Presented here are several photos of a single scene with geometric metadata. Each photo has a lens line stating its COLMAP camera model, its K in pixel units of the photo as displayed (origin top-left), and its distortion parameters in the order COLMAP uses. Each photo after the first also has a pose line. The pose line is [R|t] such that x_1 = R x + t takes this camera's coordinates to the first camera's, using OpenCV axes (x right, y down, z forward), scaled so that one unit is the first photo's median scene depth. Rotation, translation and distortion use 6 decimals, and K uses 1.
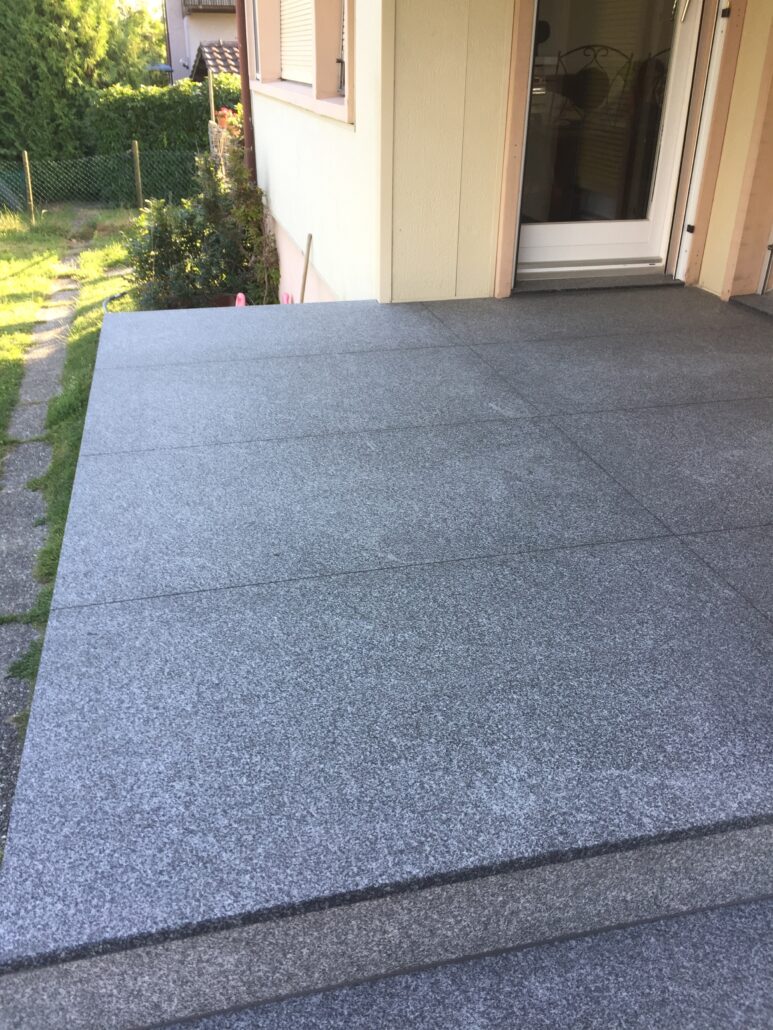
lens RADIAL K [[888.4, 0, 386.5], [0, 888.4, 515.0], [0, 0, 1]] dist [0.012881, -0.003393]
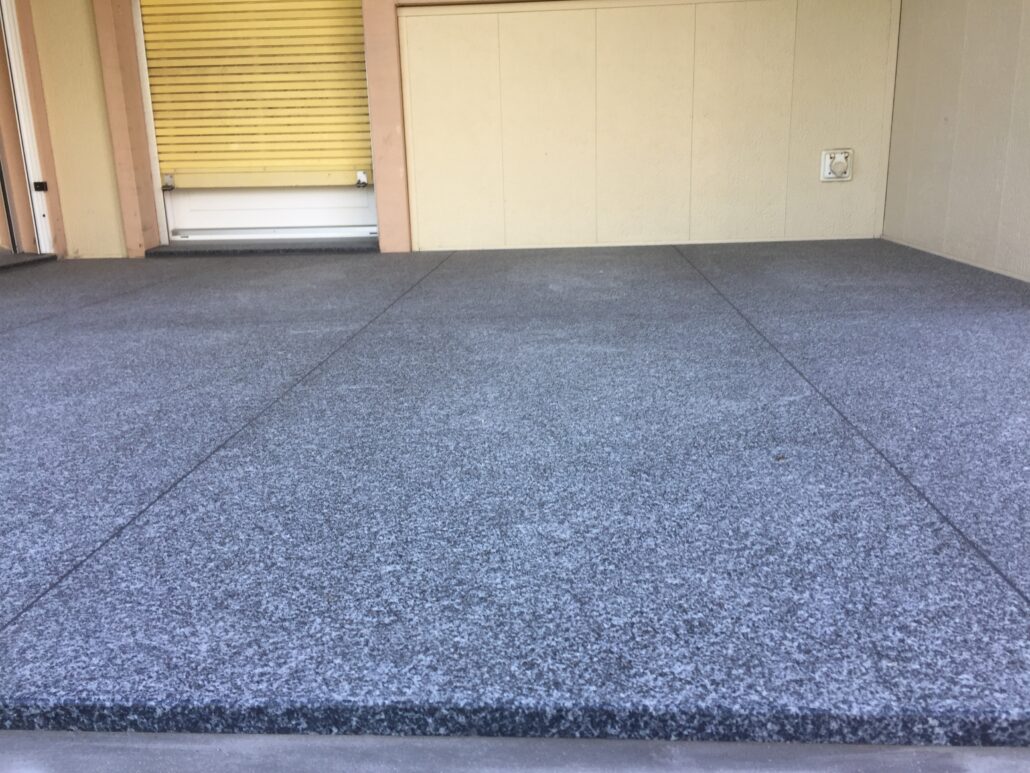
lens RADIAL K [[888.4, 0, 515.0], [0, 888.4, 386.5], [0, 0, 1]] dist [0.012881, -0.003393]
pose [[0.292585, -0.256236, 0.921269, -0.074332], [0.464436, 0.880243, 0.097326, -0.013255], [-0.835879, 0.399394, 0.376551, 0.109090]]
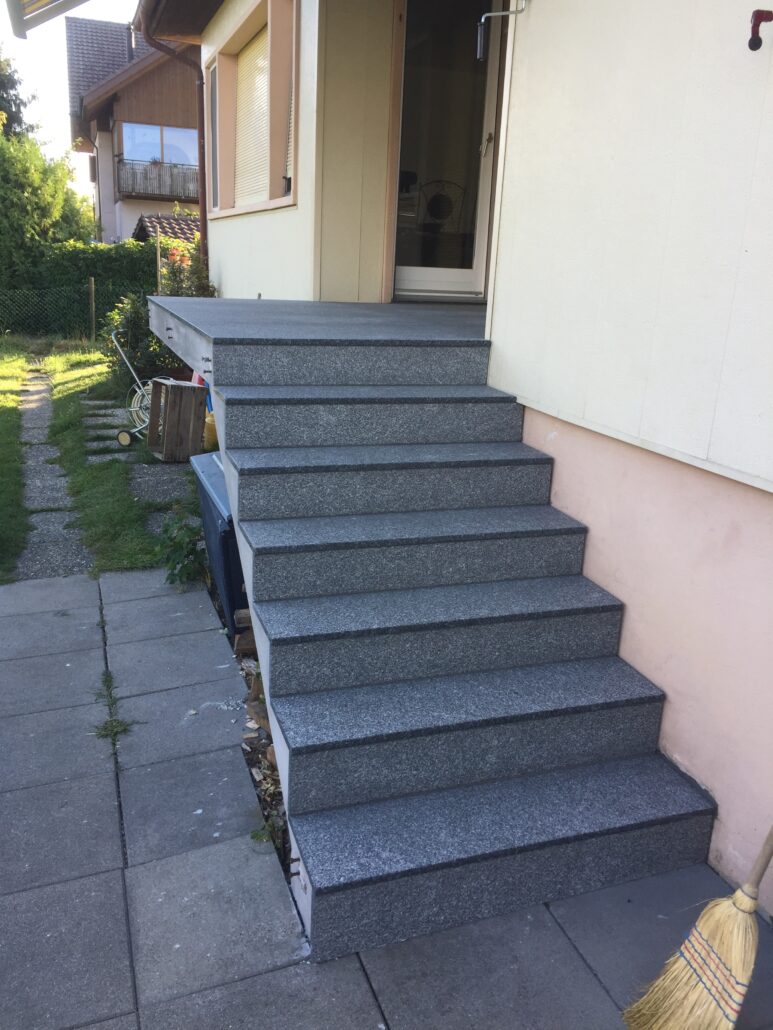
lens RADIAL K [[885.9, 0, 386.5], [0, 885.9, 515.0], [0, 0, 1]] dist [0.054724, -0.002139]
pose [[0.994118, 0.007488, 0.108047, -0.011142], [0.013966, 0.980415, -0.196445, 0.115503], [-0.107402, 0.196798, 0.974544, -0.133837]]
